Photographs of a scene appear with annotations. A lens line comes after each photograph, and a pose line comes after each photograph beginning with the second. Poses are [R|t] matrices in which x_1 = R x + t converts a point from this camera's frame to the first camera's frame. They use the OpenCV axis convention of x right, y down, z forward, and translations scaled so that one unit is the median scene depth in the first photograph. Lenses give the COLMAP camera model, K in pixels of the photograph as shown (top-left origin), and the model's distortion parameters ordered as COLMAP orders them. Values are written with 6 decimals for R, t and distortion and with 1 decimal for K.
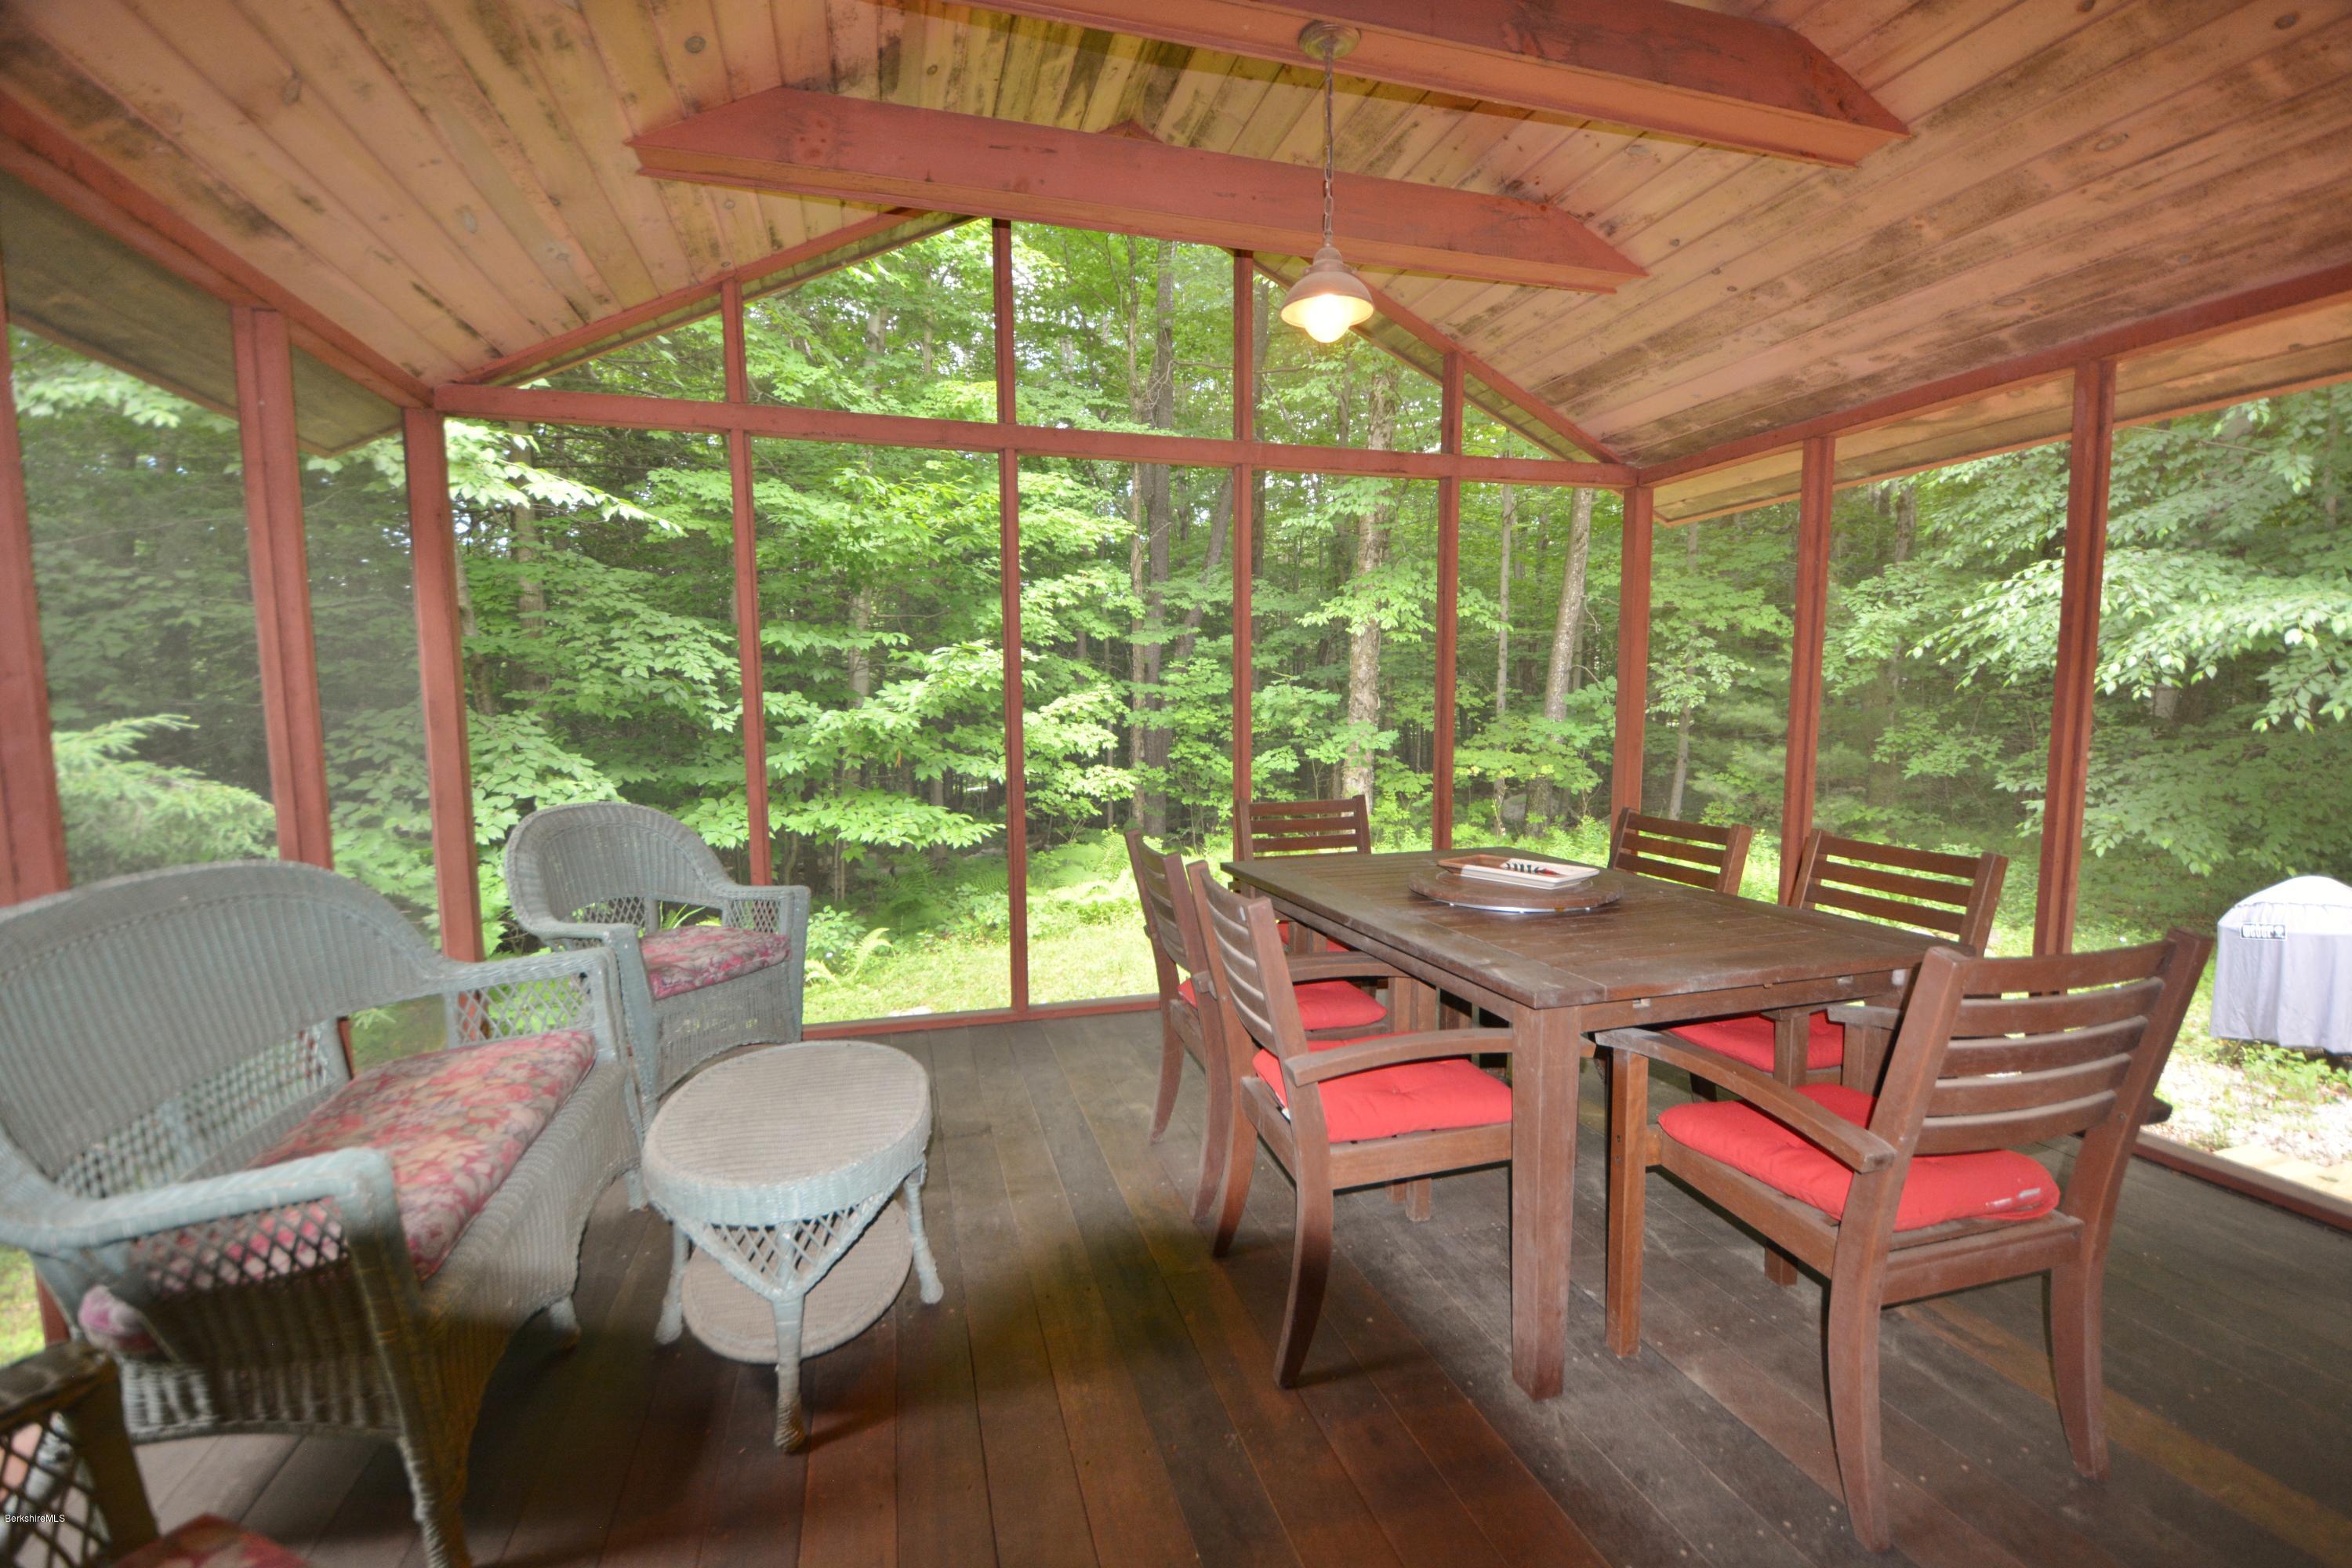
lens RADIAL K [[1026.7, 0, 1186.5], [0, 1026.7, 802.3], [0, 0, 1]] dist [0.020754, -0.027327]
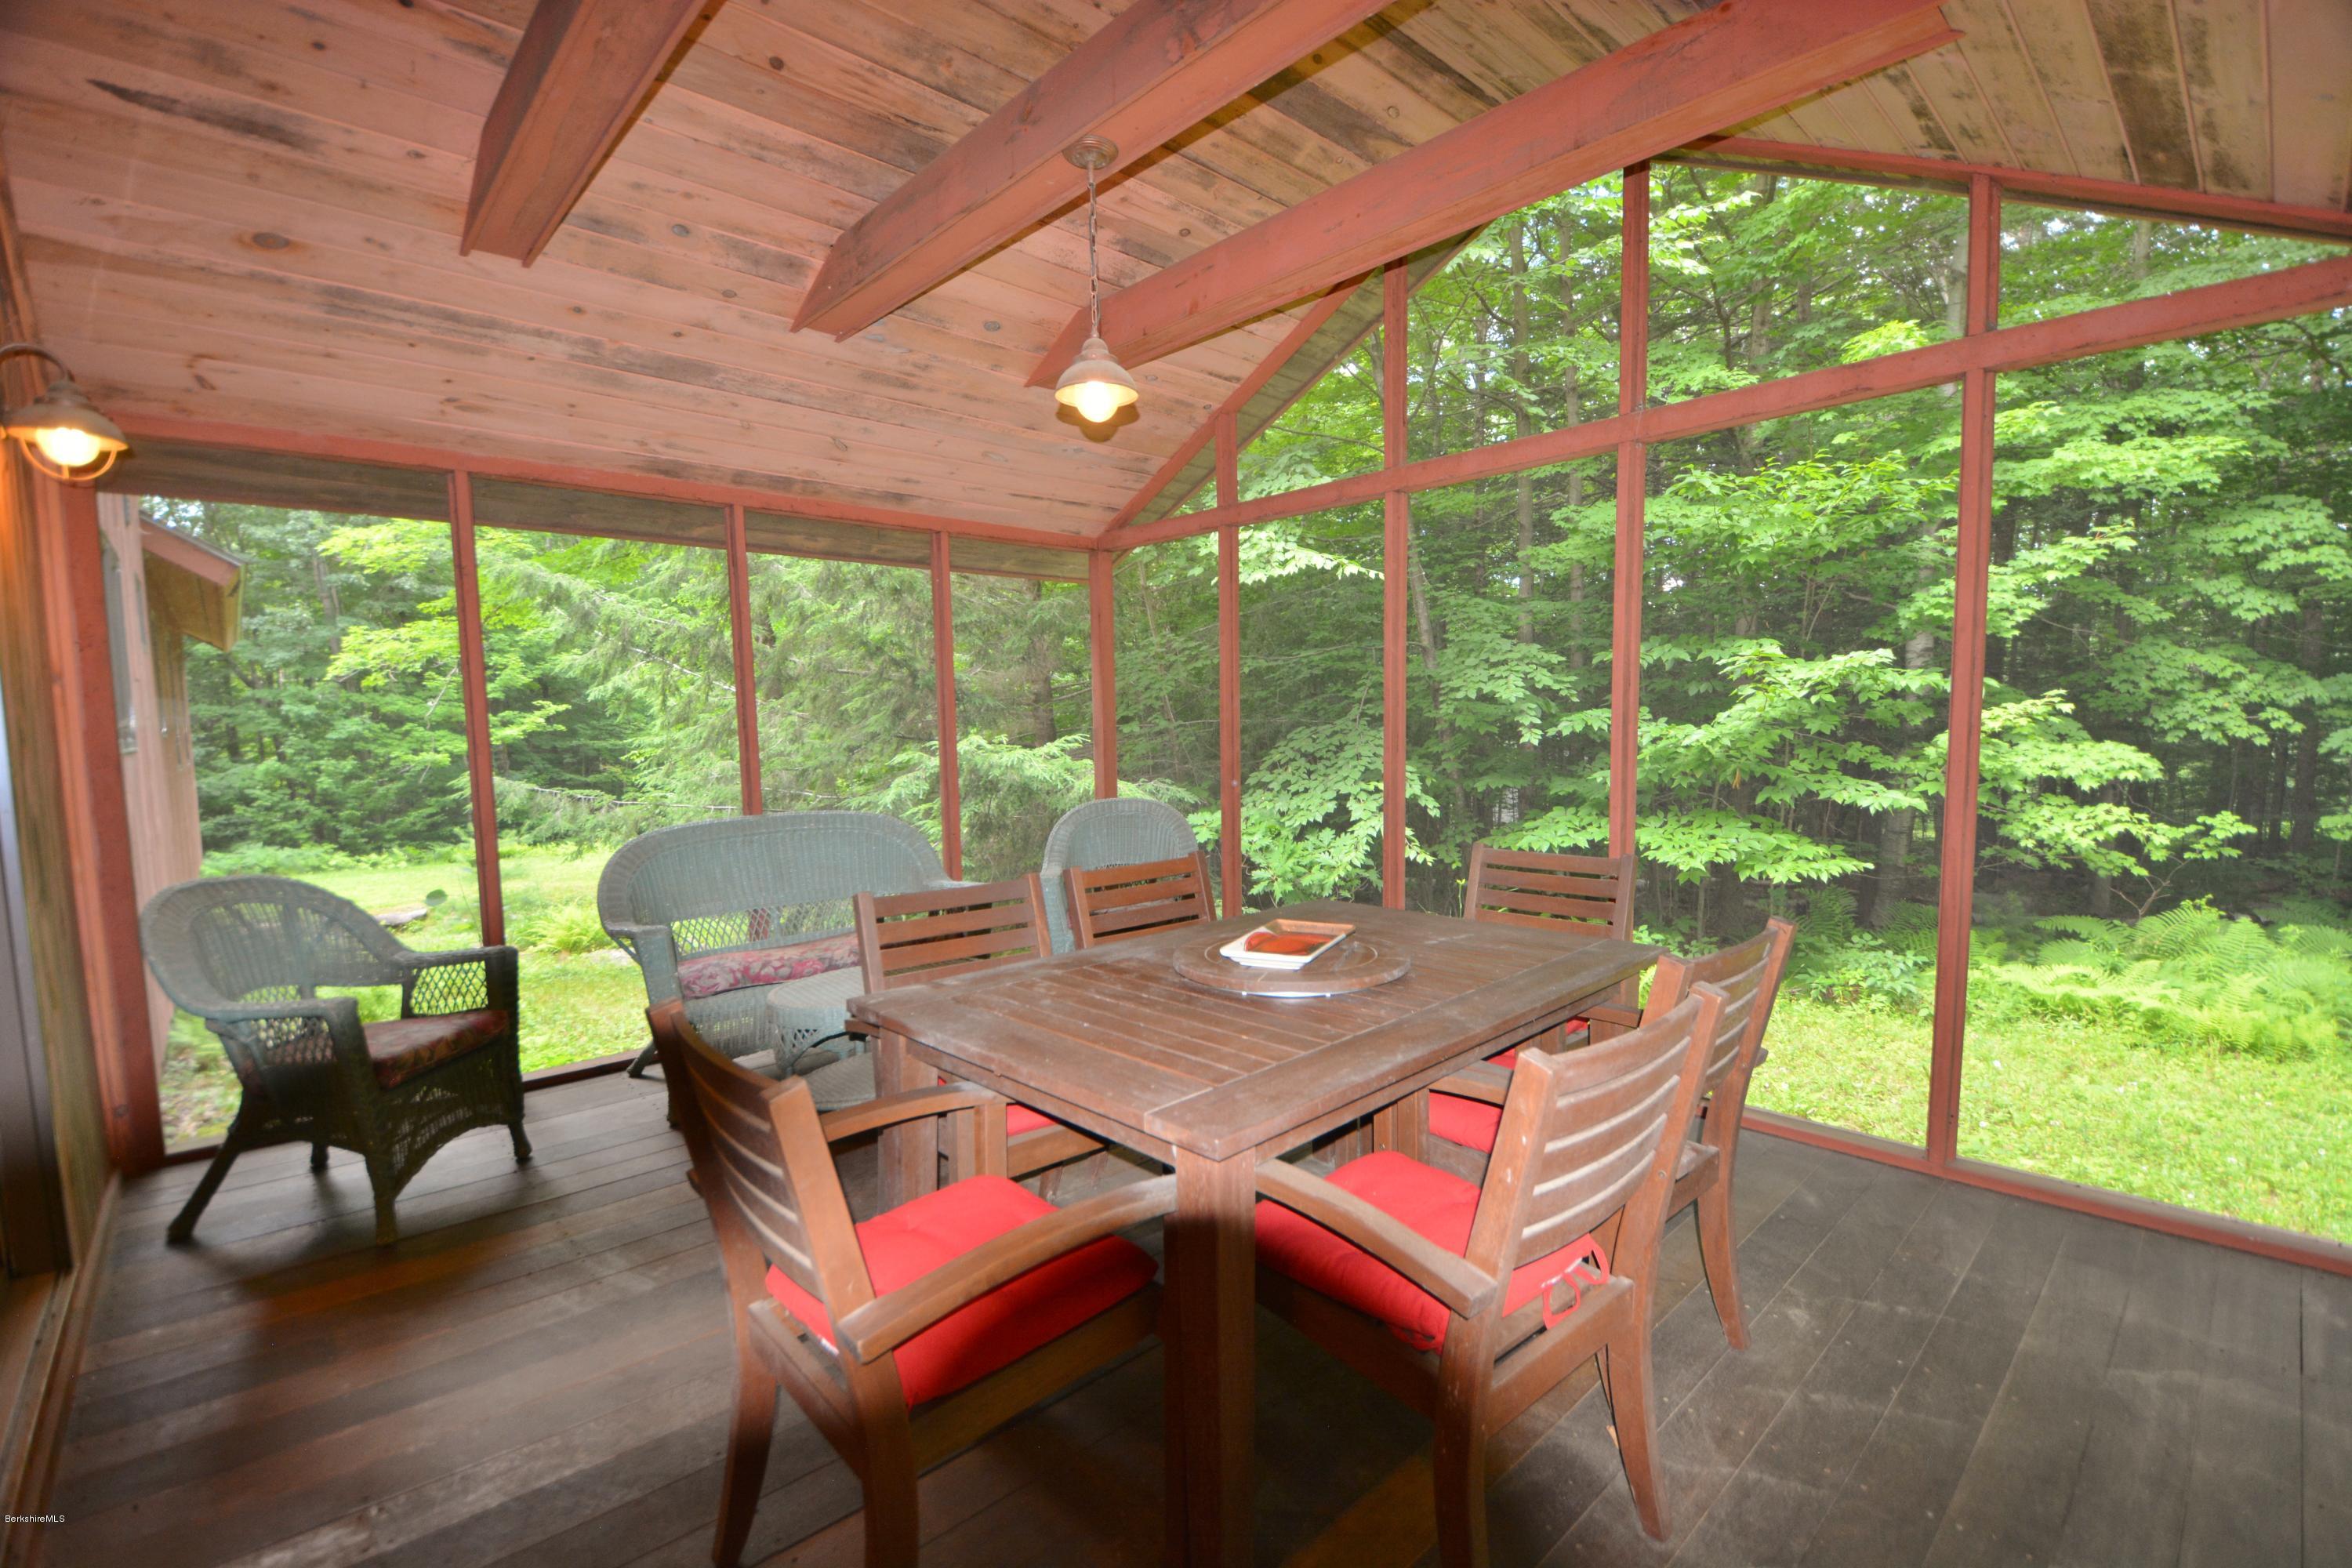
lens RADIAL K [[1026.7, 0, 1186.5], [0, 1026.7, 802.3], [0, 0, 1]] dist [0.020754, -0.027327]
pose [[0.421492, 0.077306, -0.903531, 0.321784], [-0.081107, 0.995580, 0.047345, -0.024627], [0.903198, 0.053327, 0.425899, 0.164872]]
